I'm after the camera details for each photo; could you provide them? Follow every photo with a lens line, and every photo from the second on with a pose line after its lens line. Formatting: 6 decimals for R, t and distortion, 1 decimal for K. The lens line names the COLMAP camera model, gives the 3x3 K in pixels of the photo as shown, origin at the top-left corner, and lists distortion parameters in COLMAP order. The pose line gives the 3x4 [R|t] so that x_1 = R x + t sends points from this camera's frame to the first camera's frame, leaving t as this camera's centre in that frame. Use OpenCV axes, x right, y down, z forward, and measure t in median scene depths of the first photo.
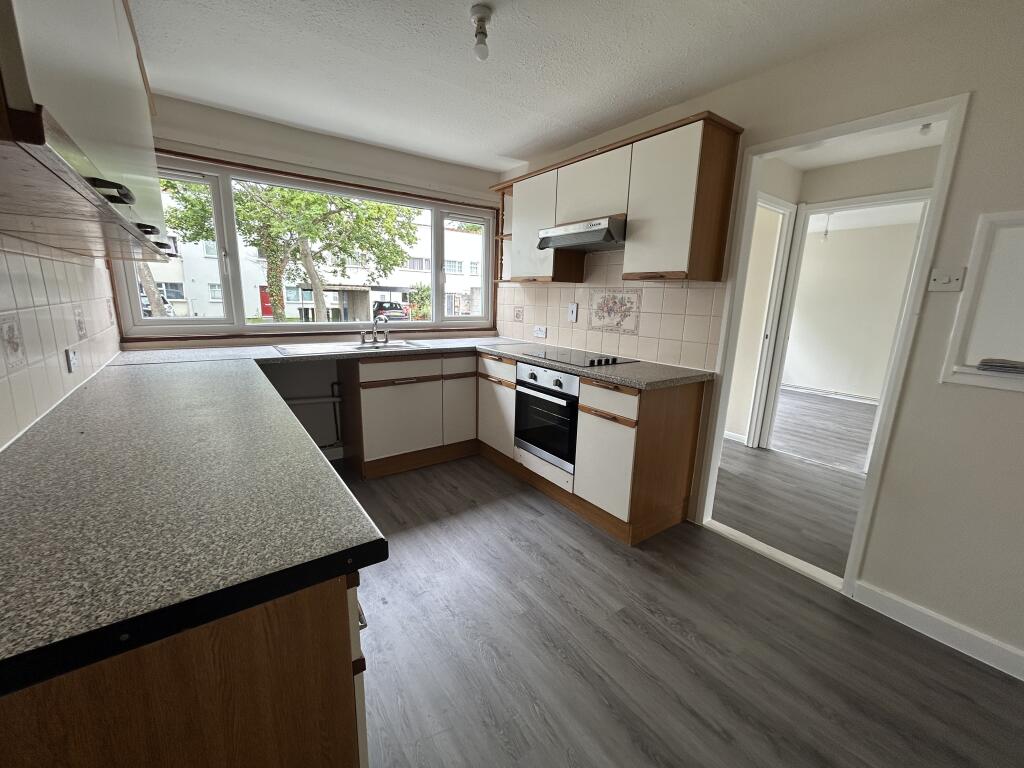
lens RADIAL K [[414.7, 0, 512.0], [0, 414.7, 384.0], [0, 0, 1]] dist [0.000742, 0.000018]
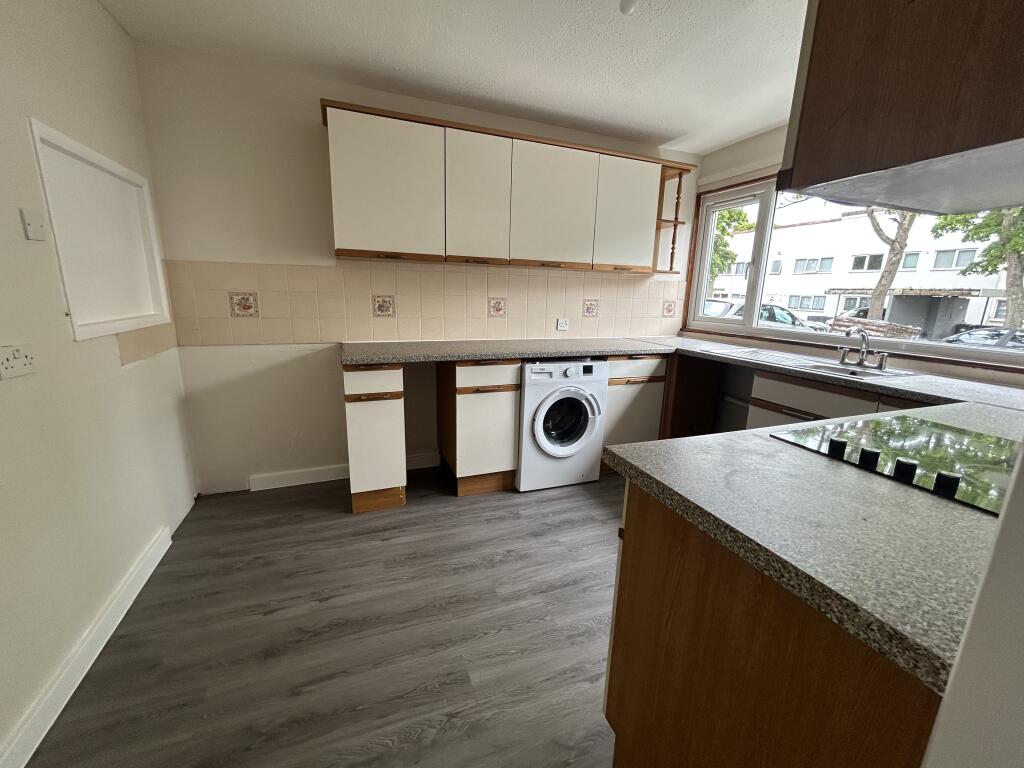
lens RADIAL K [[414.7, 0, 512.0], [0, 414.7, 384.0], [0, 0, 1]] dist [0.000742, 0.000018]
pose [[-0.254539, 0.177579, -0.950619, 0.885028], [-0.235393, 0.942054, 0.239008, -0.181125], [0.937977, 0.284606, -0.197989, 1.075380]]
